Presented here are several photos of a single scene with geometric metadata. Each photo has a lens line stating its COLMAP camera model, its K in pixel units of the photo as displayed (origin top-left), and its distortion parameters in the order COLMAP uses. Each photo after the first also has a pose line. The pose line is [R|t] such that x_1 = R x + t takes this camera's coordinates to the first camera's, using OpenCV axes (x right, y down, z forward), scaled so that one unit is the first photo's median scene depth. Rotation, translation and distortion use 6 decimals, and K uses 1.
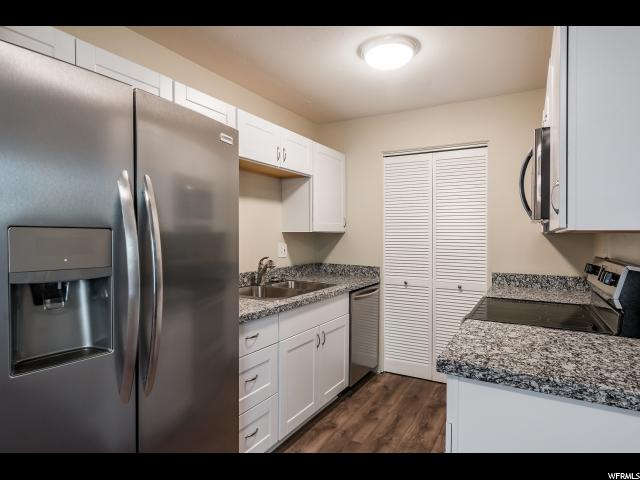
lens RADIAL K [[356.1, 0, 320.0], [0, 356.1, 240.0], [0, 0, 1]] dist [-0.002628, -0.000033]
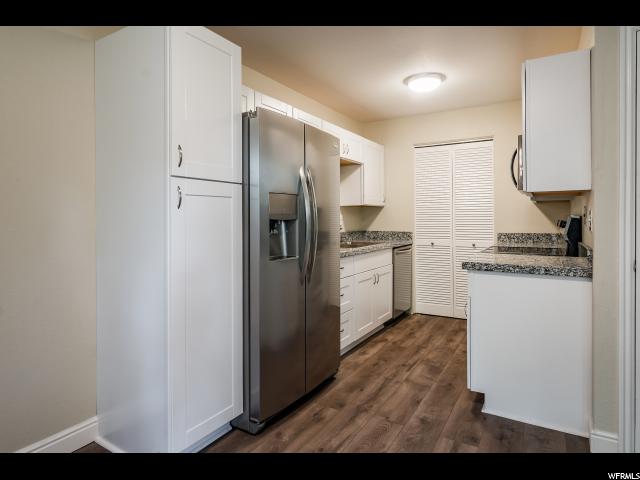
lens RADIAL K [[378.3, 0, 321.9], [0, 378.3, 228.2], [0, 0, 1]] dist [0.001033, 0.000216]
pose [[0.999896, -0.012931, -0.006333, -0.176489], [0.012953, 0.999910, 0.003441, 0.060260], [0.006288, -0.003523, 0.999974, -0.447380]]
